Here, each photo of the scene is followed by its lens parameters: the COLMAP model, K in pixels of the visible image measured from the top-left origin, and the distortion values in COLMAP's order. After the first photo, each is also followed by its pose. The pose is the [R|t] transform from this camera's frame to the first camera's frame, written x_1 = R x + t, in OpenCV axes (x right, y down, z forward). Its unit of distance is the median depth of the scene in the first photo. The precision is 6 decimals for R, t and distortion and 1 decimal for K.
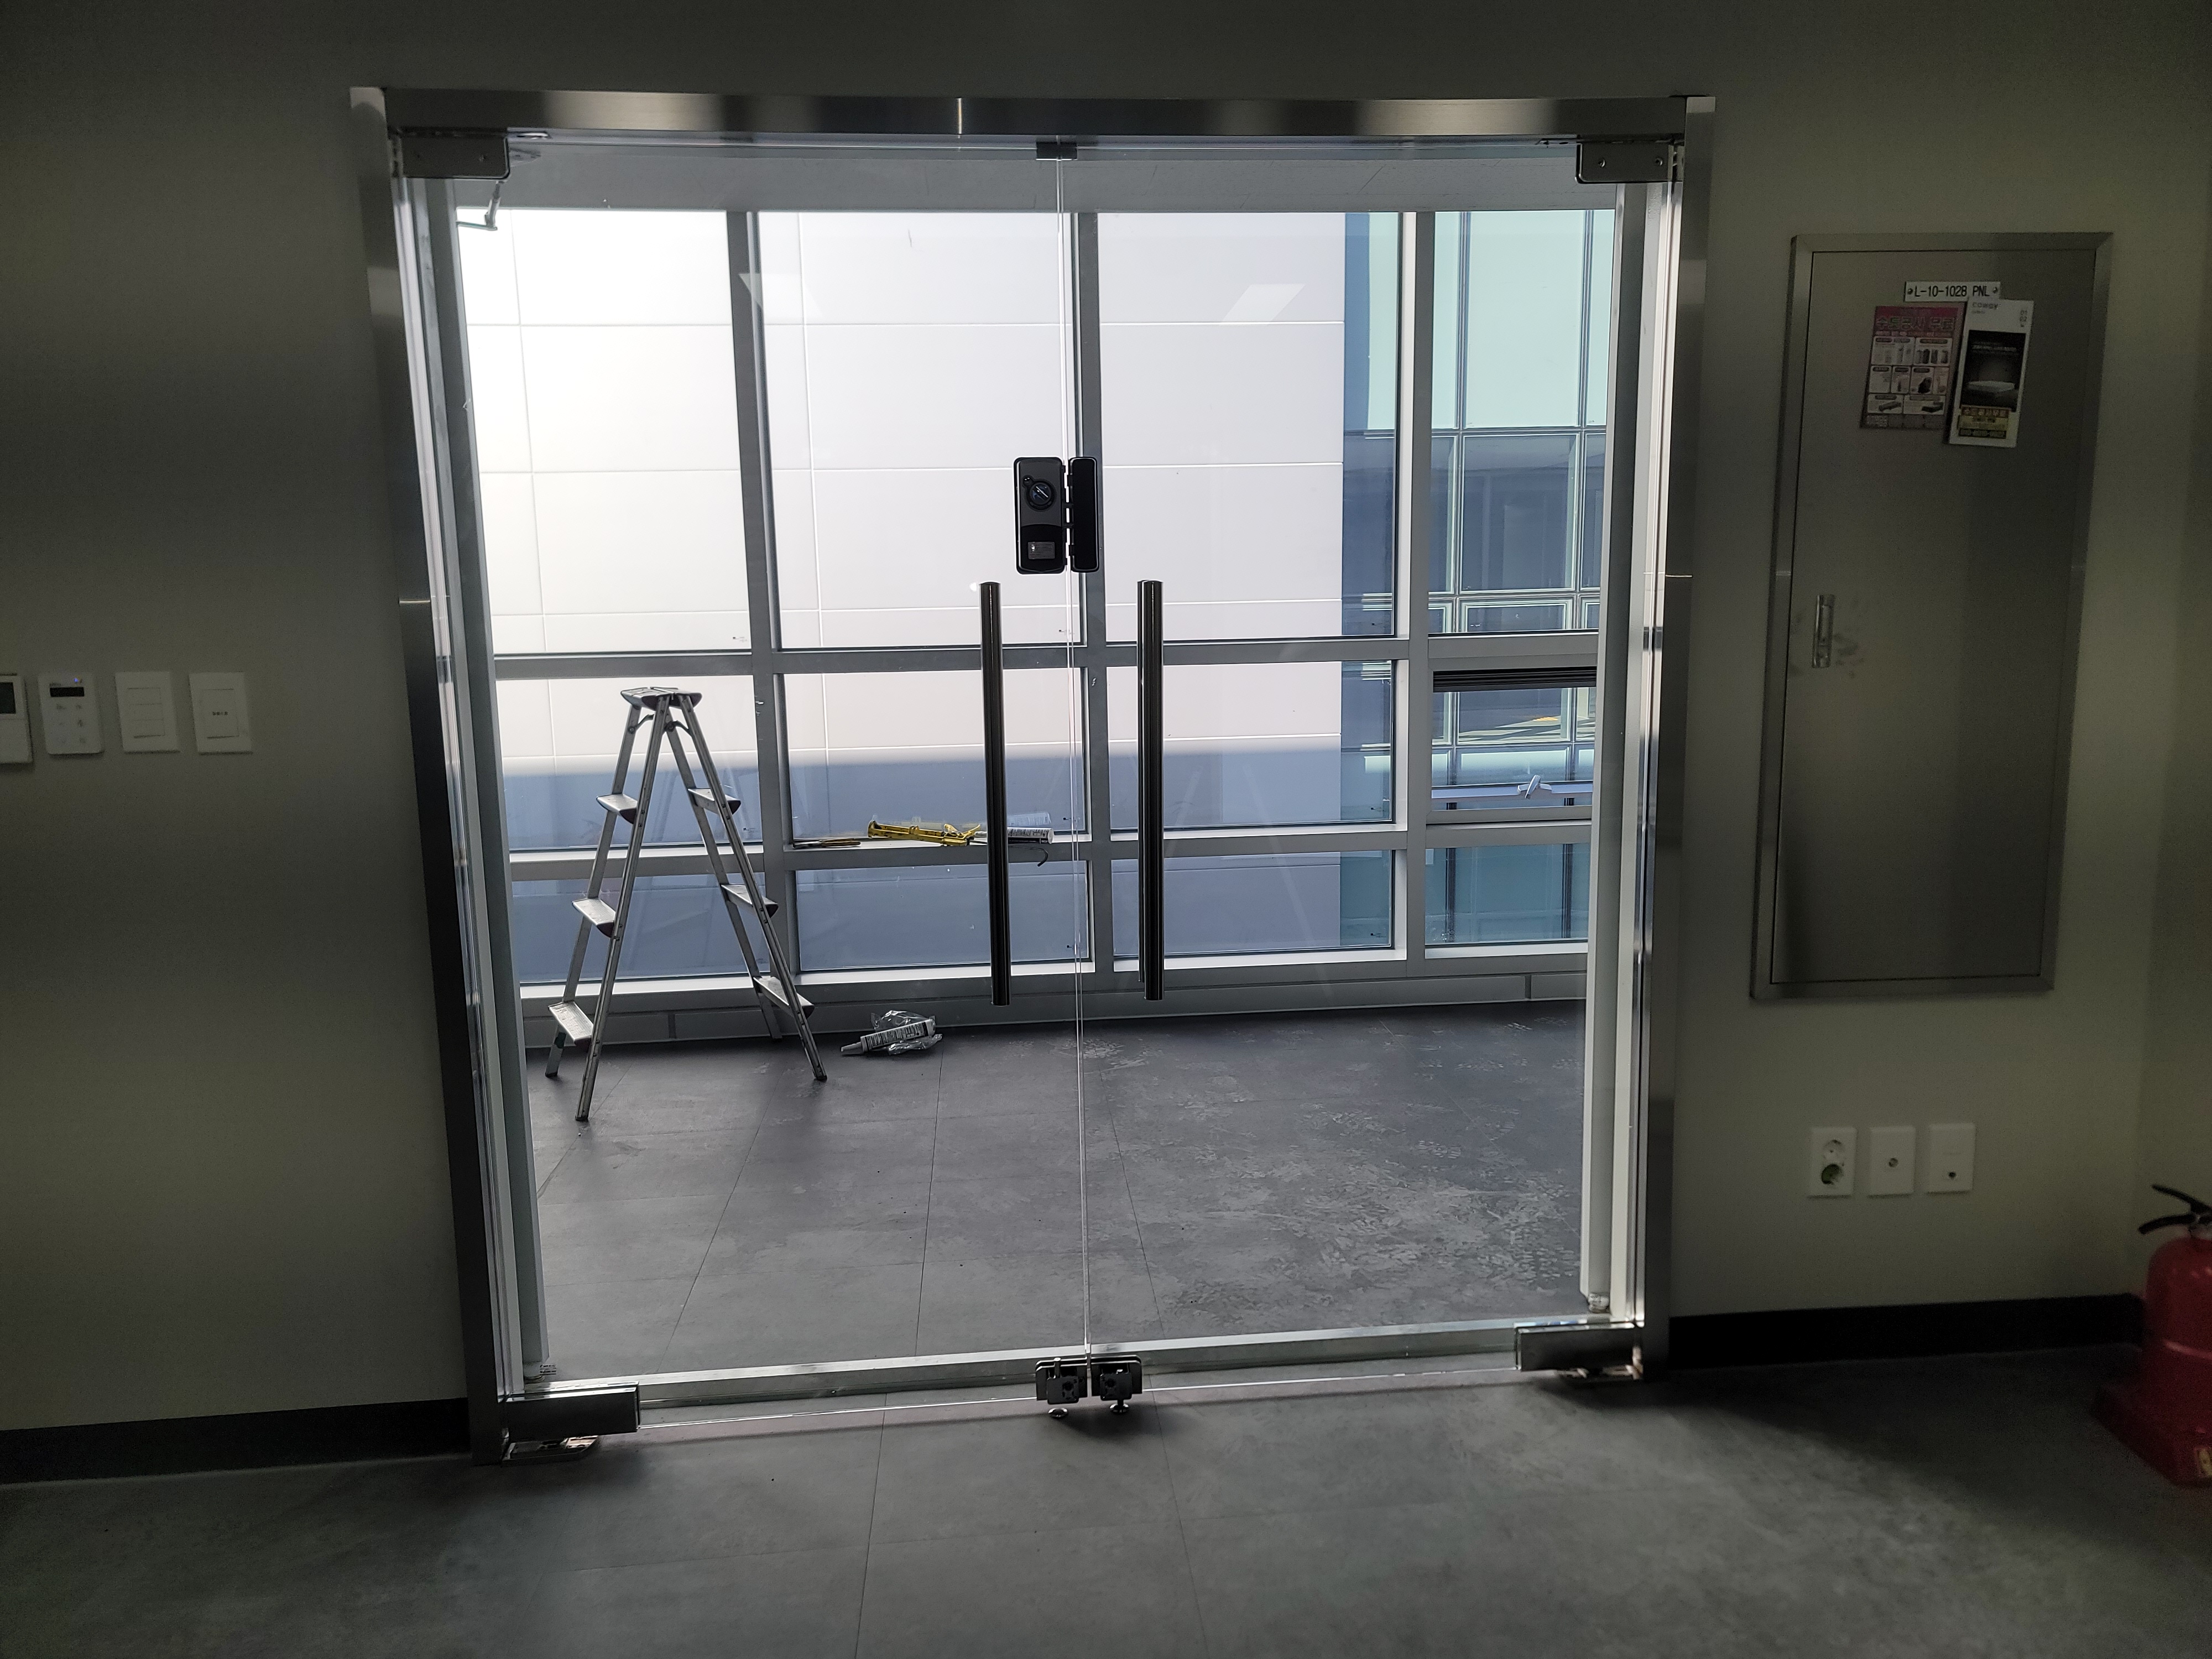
lens RADIAL K [[1602.7, 0, 1109.8], [0, 1602.7, 831.4], [0, 0, 1]] dist [-0.000199, 0.000209]
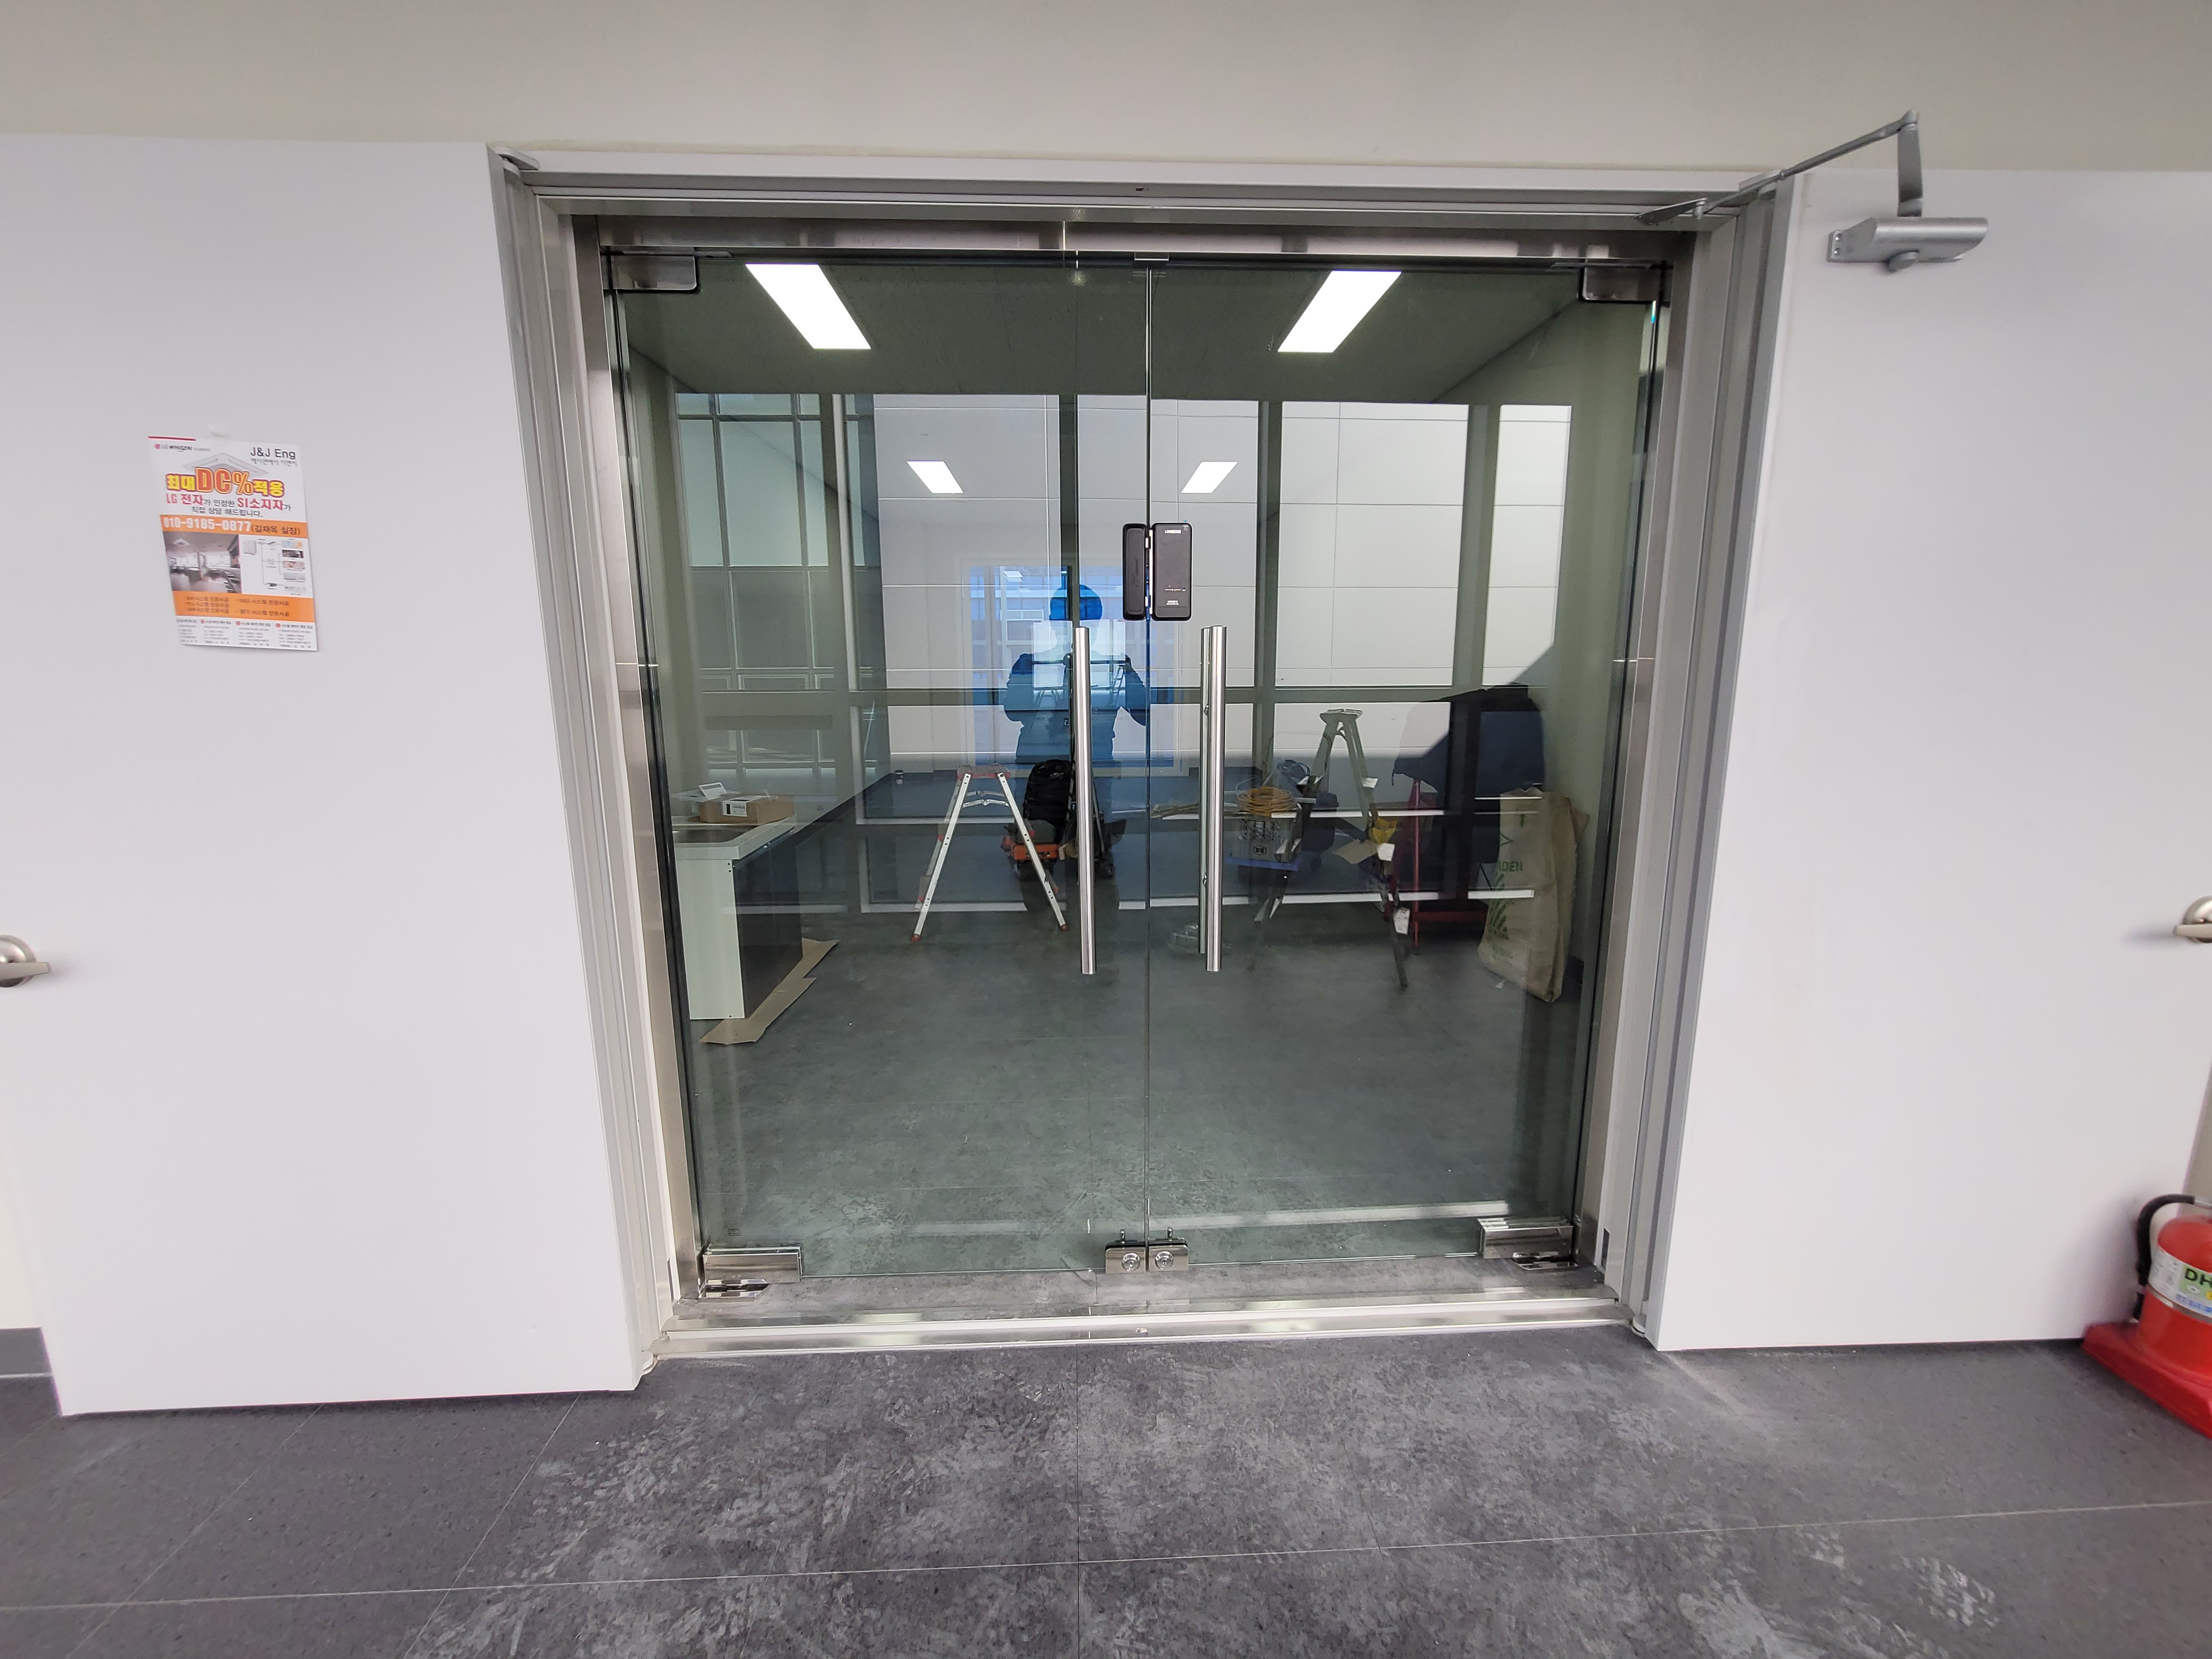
lens RADIAL K [[894.7, 0, 1110.2], [0, 894.7, 827.0], [0, 0, 1]] dist [-0.004010, 0.000455]
pose [[-0.998933, 0.017240, 0.042836, -0.016457], [0.030631, 0.941600, 0.335337, -0.181111], [-0.034554, 0.336292, -0.941124, 1.262774]]
